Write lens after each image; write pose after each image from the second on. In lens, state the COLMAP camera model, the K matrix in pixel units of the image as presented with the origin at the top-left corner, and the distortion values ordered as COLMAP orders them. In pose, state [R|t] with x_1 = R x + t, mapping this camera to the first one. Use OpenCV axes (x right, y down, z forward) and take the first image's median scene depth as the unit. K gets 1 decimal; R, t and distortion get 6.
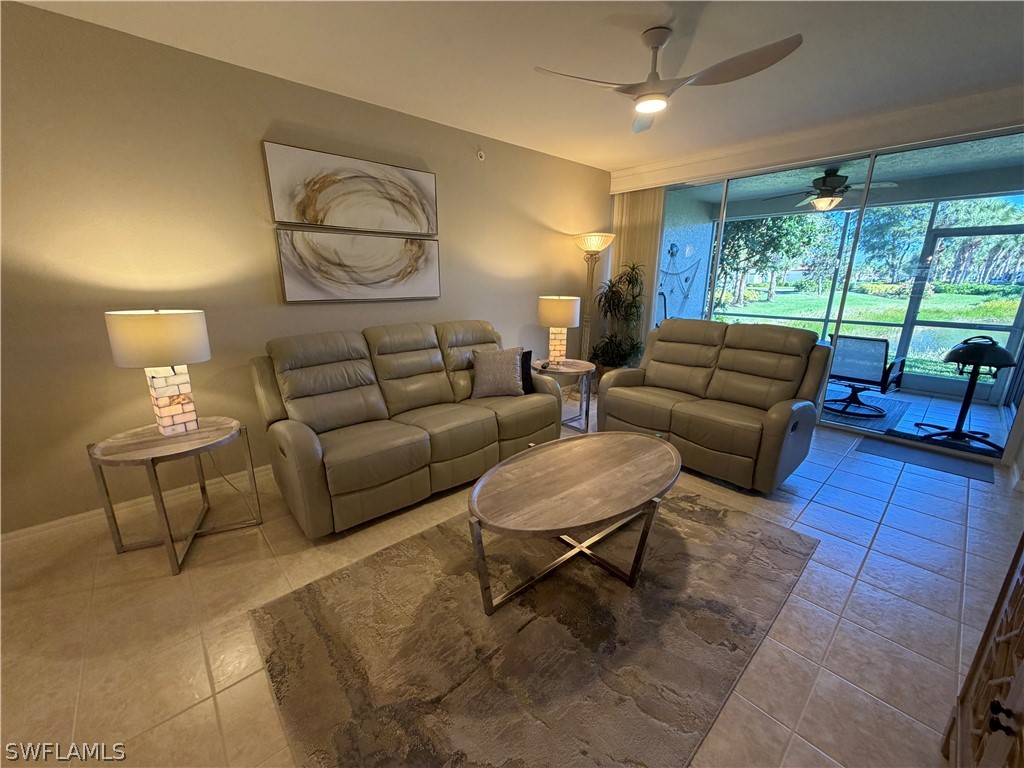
lens RADIAL K [[408.6, 0, 509.3], [0, 408.6, 385.6], [0, 0, 1]] dist [-0.000675, 0.000137]
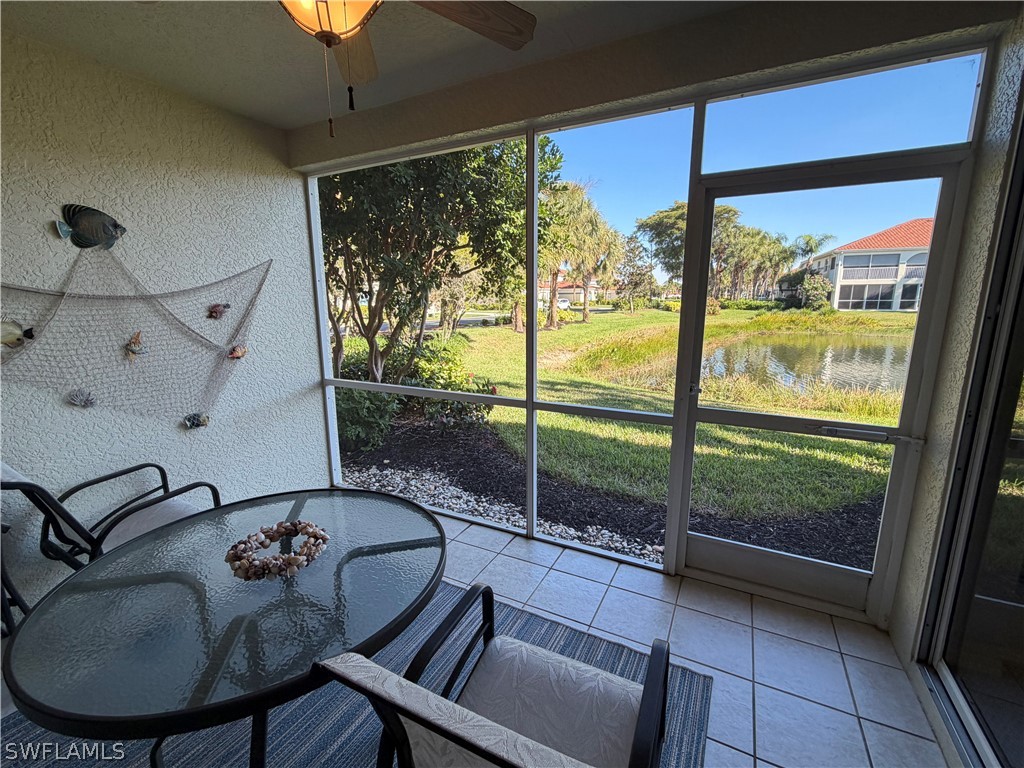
lens RADIAL K [[443.9, 0, 510.2], [0, 443.9, 387.8], [0, 0, 1]] dist [-0.004153, 0.000001]
pose [[0.937088, -0.080007, 0.339803, 1.148009], [0.099869, 0.994141, -0.041340, -0.303772], [-0.334504, 0.072675, 0.939588, 1.105063]]
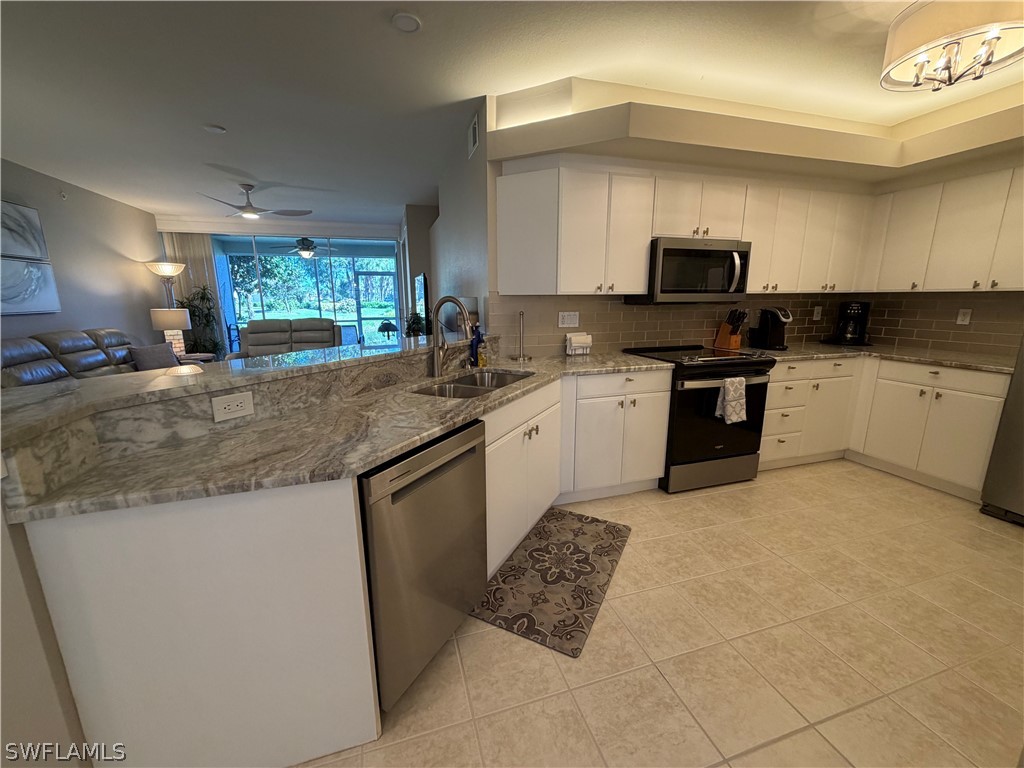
lens RADIAL K [[408.6, 0, 509.6], [0, 408.6, 385.9], [0, 0, 1]] dist [-0.000675, 0.000137]
pose [[0.416967, -0.196512, 0.887424, -0.815810], [0.239000, 0.965695, 0.101547, 0.205607], [-0.876937, 0.169752, 0.449629, -0.711624]]
